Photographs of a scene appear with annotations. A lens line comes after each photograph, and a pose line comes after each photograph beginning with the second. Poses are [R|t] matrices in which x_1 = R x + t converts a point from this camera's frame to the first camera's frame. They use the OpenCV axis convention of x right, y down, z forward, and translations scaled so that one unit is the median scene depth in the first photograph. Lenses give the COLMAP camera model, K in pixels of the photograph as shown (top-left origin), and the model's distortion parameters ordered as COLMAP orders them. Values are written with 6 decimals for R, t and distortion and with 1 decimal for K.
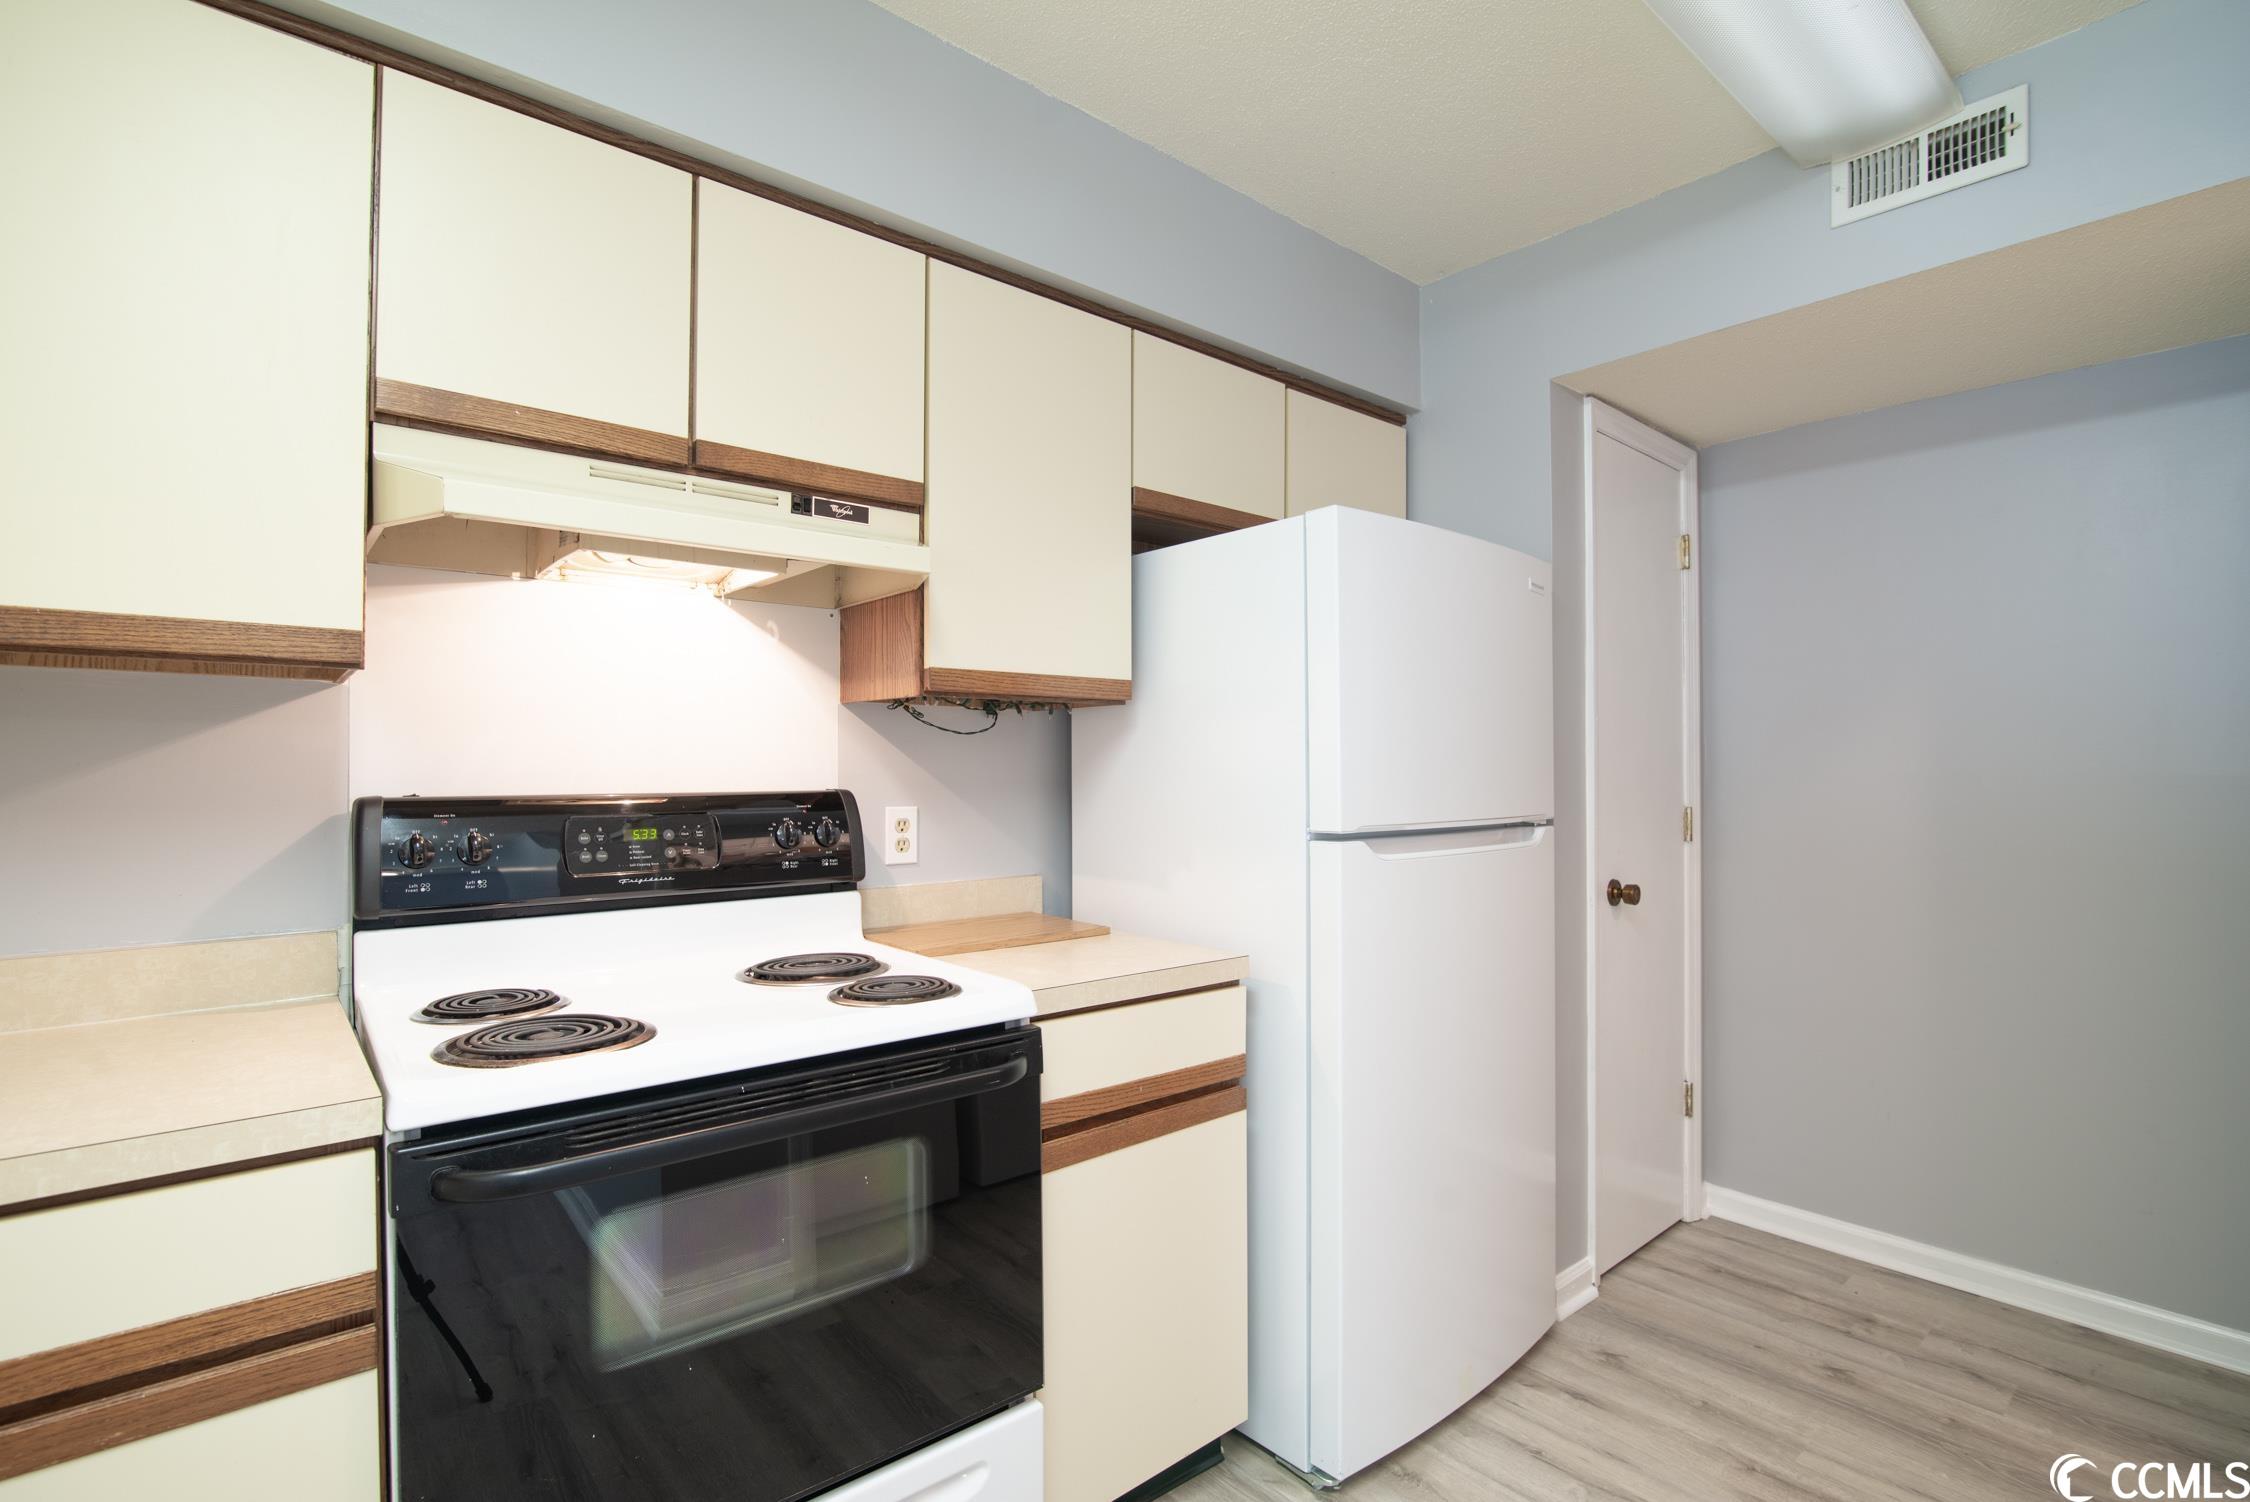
lens RADIAL K [[1039.1, 0, 1092.1], [0, 1039.1, 760.2], [0, 0, 1]] dist [-0.023594, 0.001300]
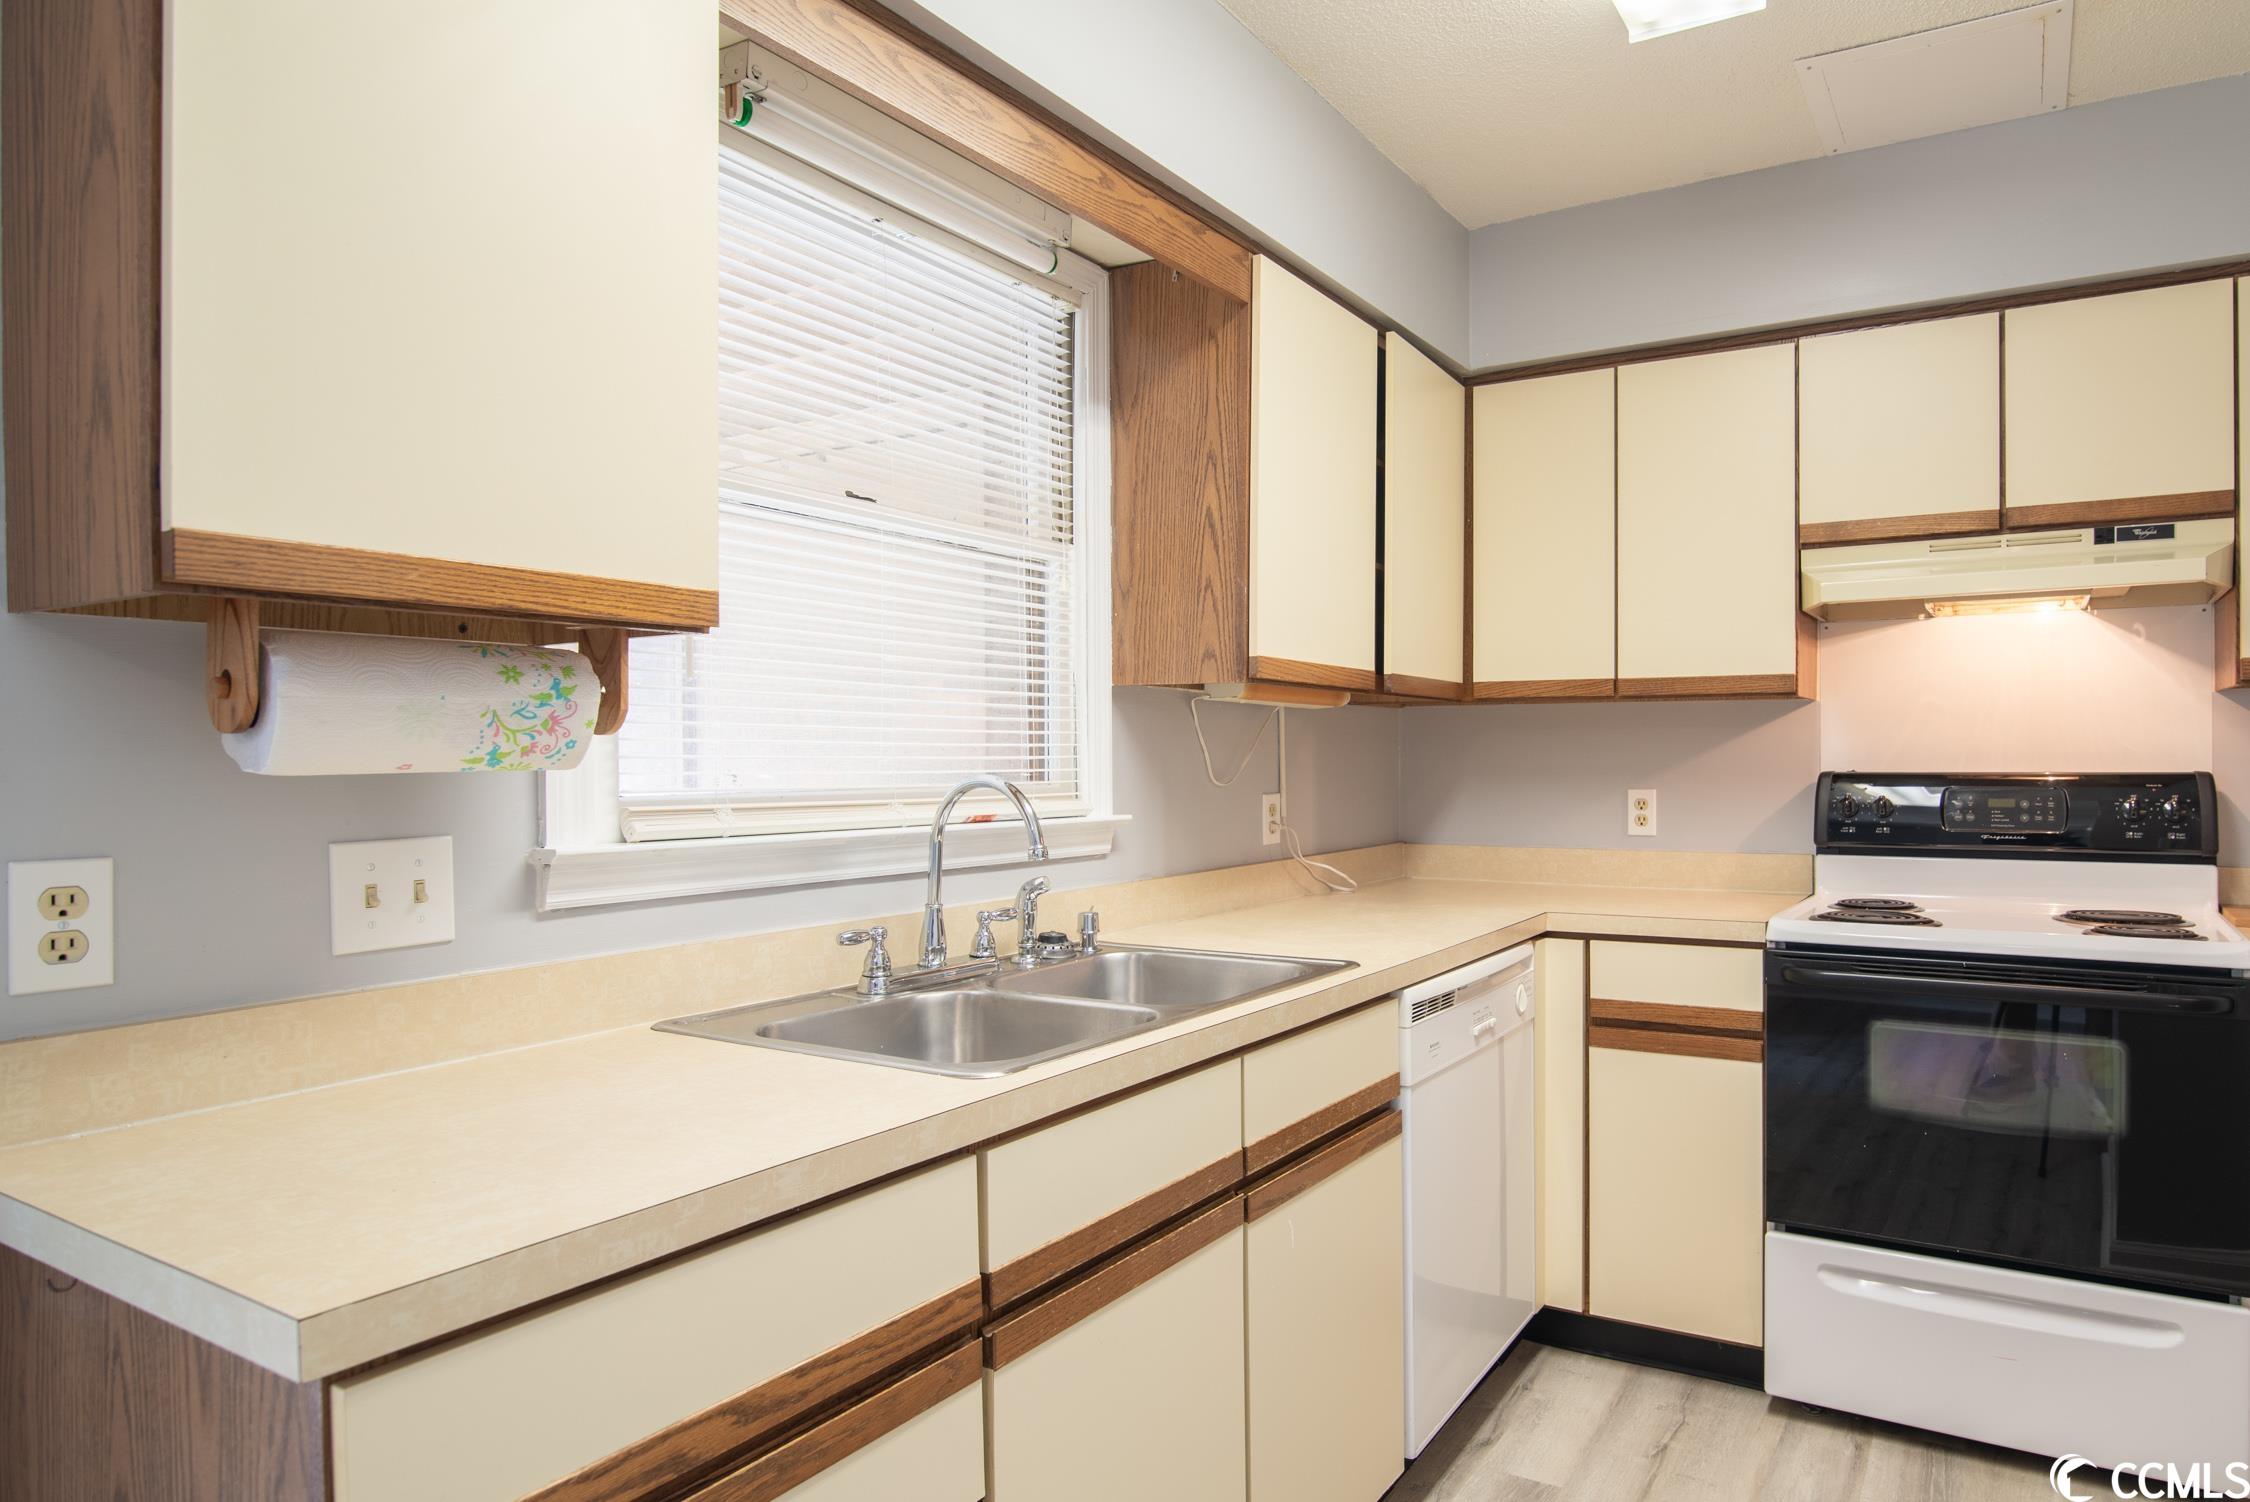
lens RADIAL K [[1258.2, 0, 1385.2], [0, 1258.2, 767.5], [0, 0, 1]] dist [-0.022934, 0.001443]
pose [[0.395375, 0.005772, -0.918502, 0.671463], [0.010235, 0.999890, 0.010689, 0.001472], [0.918463, -0.013627, 0.395272, -0.330105]]
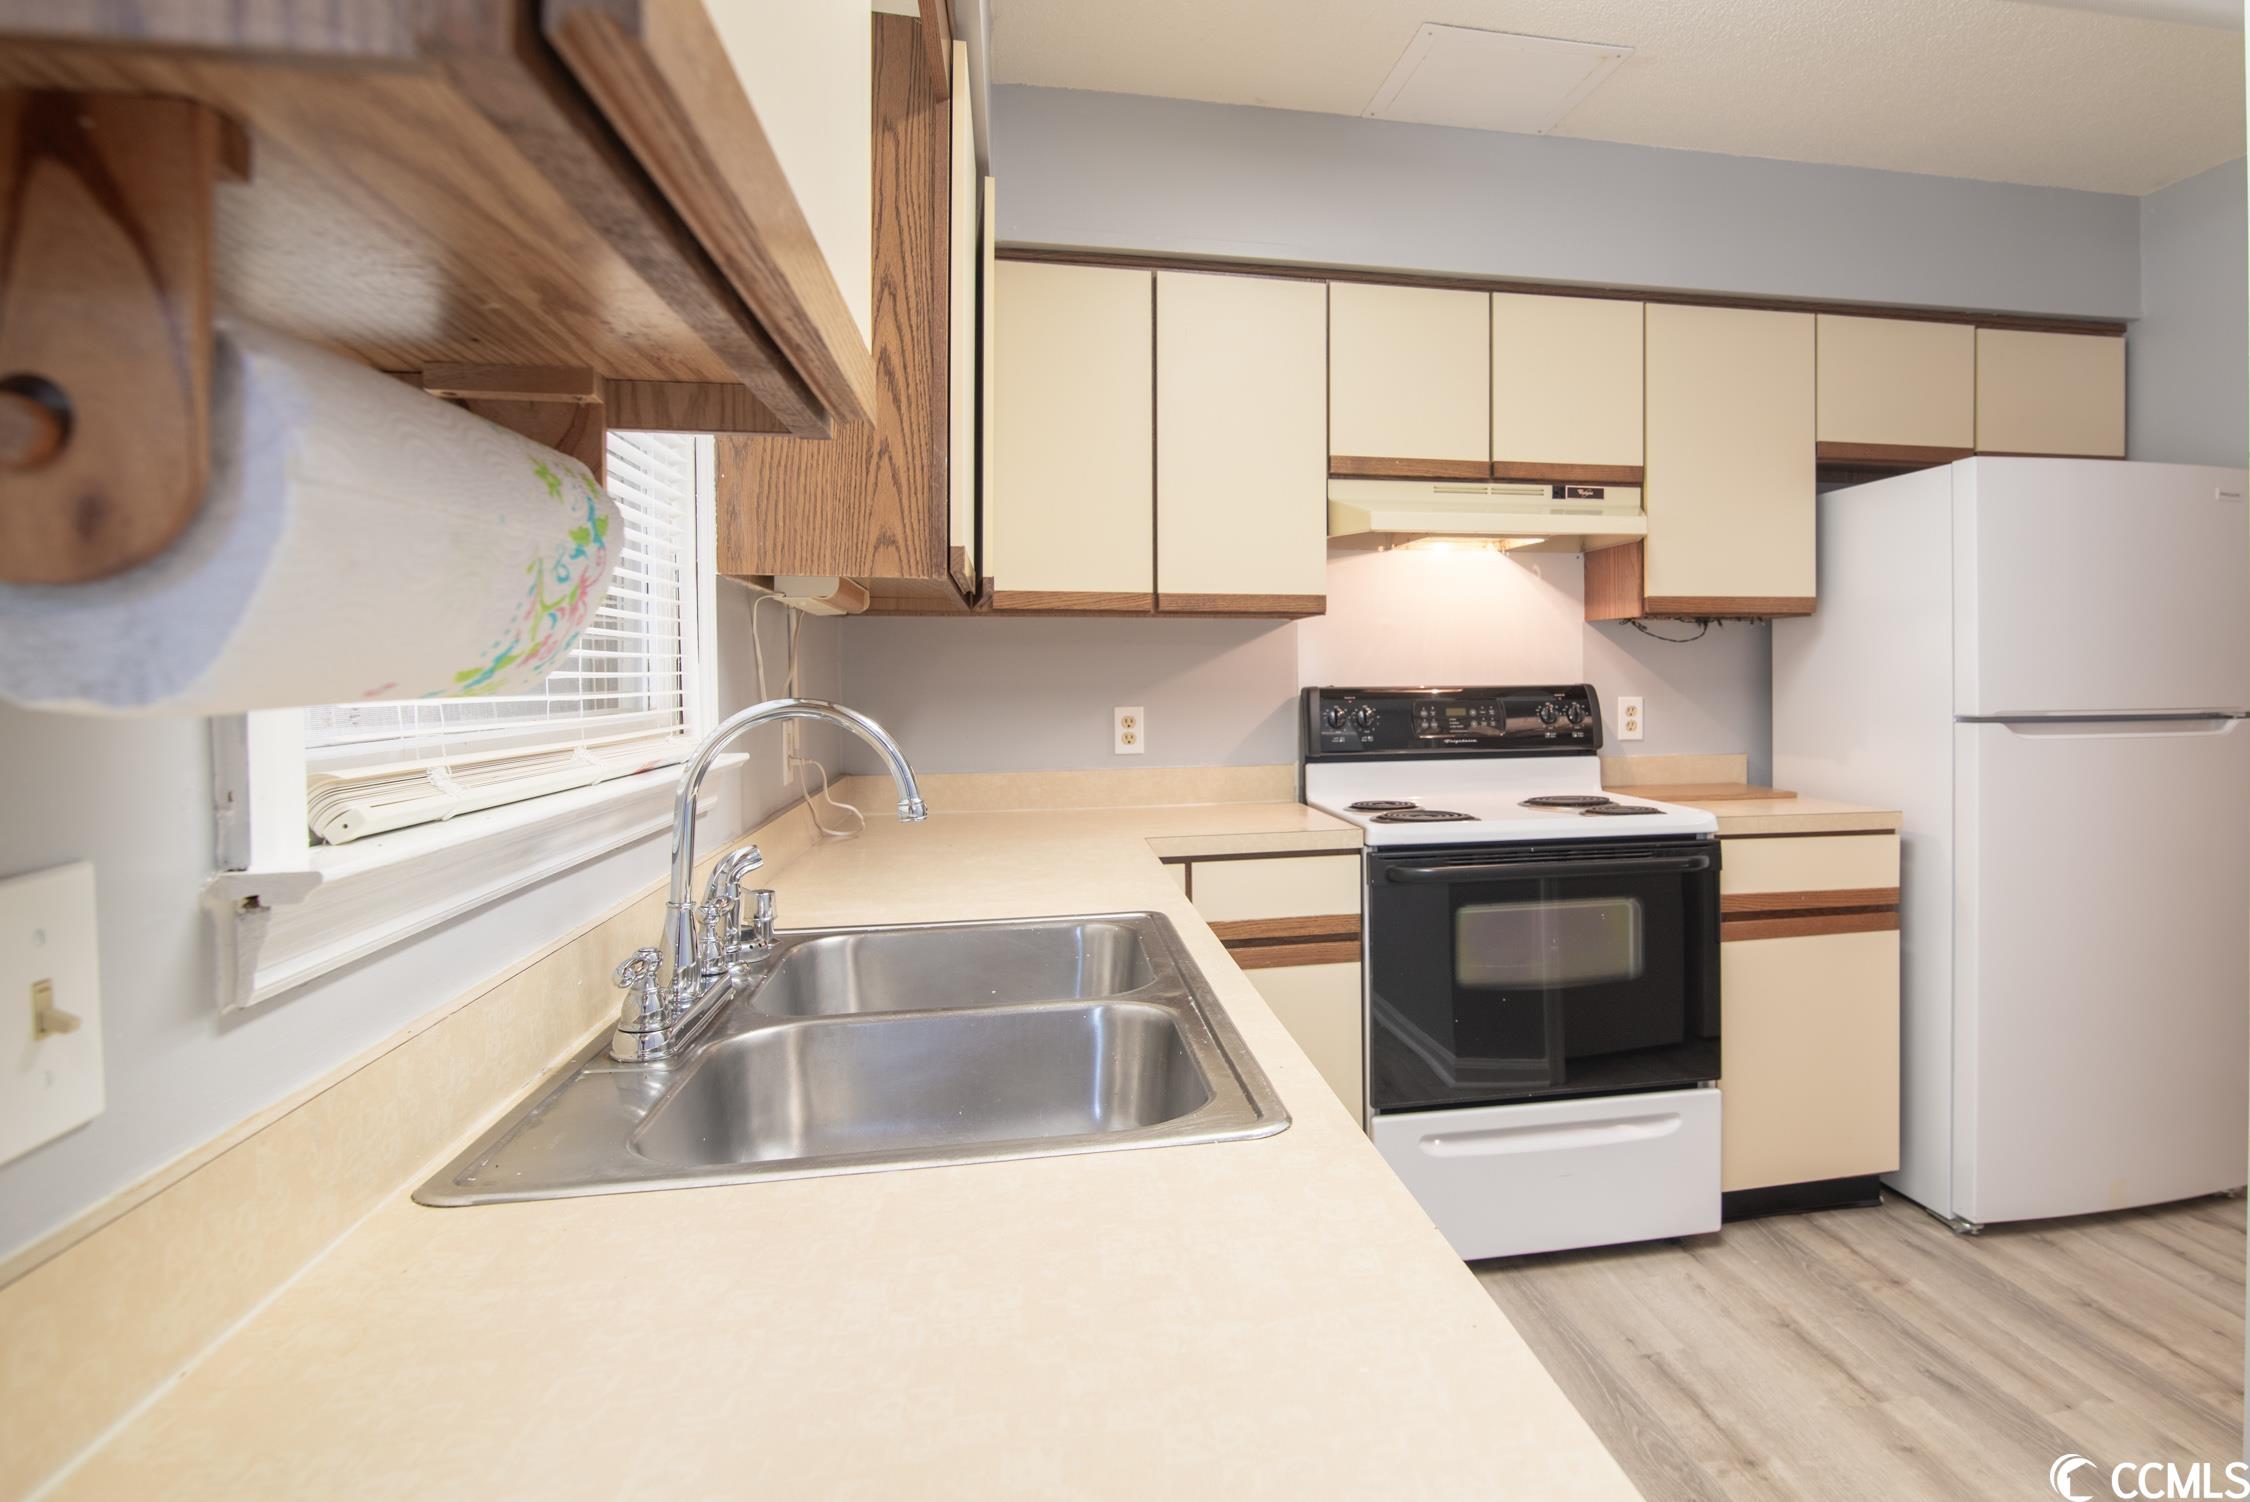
lens RADIAL K [[1205.2, 0, 1279.7], [0, 1205.2, 699.6], [0, 0, 1]] dist [-0.022185, 0.002321]
pose [[0.887830, 0.003787, -0.460156, 0.149002], [0.010171, 0.999560, 0.027849, 0.000408], [0.460060, -0.029405, 0.887401, -0.675782]]
